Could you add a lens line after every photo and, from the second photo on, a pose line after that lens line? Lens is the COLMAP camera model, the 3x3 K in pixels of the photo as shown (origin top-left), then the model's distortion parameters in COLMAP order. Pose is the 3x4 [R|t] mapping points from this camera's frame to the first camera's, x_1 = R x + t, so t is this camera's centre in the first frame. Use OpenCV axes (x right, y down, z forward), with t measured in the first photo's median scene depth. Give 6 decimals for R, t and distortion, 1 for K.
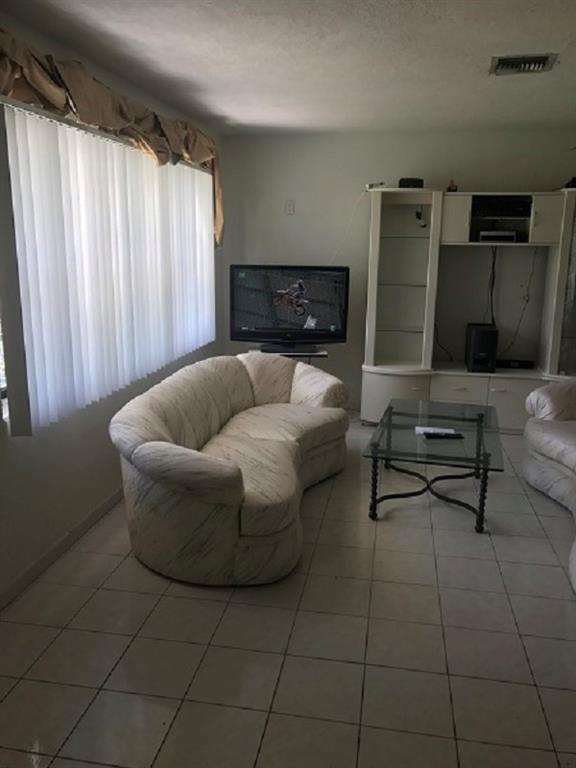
lens RADIAL K [[625.0, 0, 291.1], [0, 625.0, 371.4], [0, 0, 1]] dist [0.041383, -0.078593]
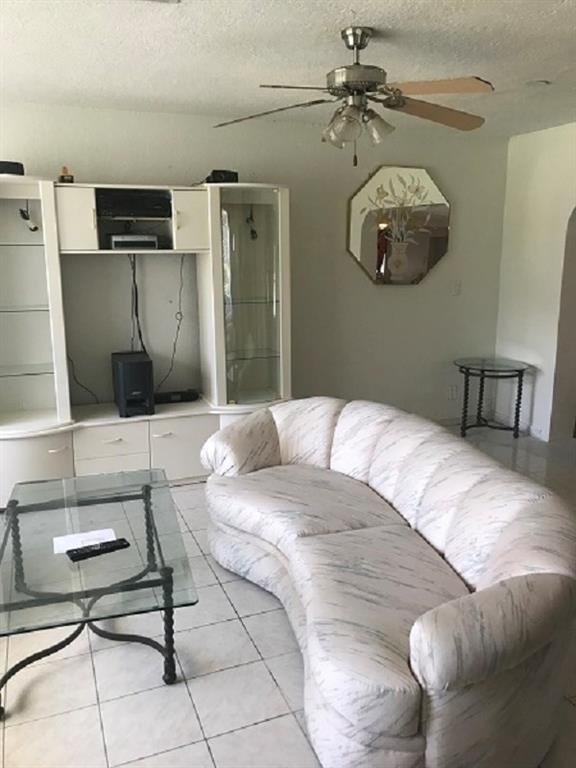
lens RADIAL K [[625.0, 0, 291.1], [0, 625.0, 371.4], [0, 0, 1]] dist [0.041383, -0.078593]
pose [[0.847372, -0.121602, 0.516888, 0.071218], [0.126954, 0.991590, 0.025153, -0.050810], [-0.515600, 0.044307, 0.855683, 0.240913]]
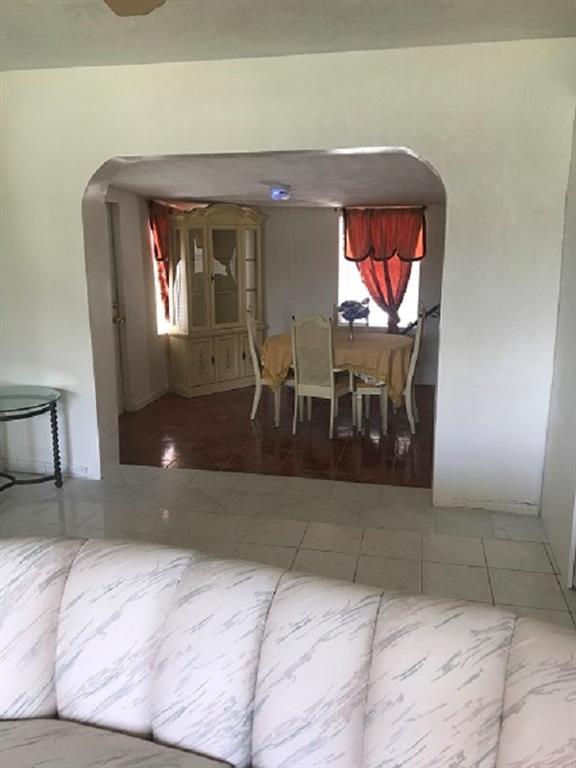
lens RADIAL K [[625.0, 0, 291.1], [0, 625.0, 371.4], [0, 0, 1]] dist [0.041383, -0.078593]
pose [[0.028013, -0.227924, 0.973276, 0.187717], [0.211435, 0.952979, 0.217085, -0.113345], [-0.976991, 0.199703, 0.074887, 0.567242]]
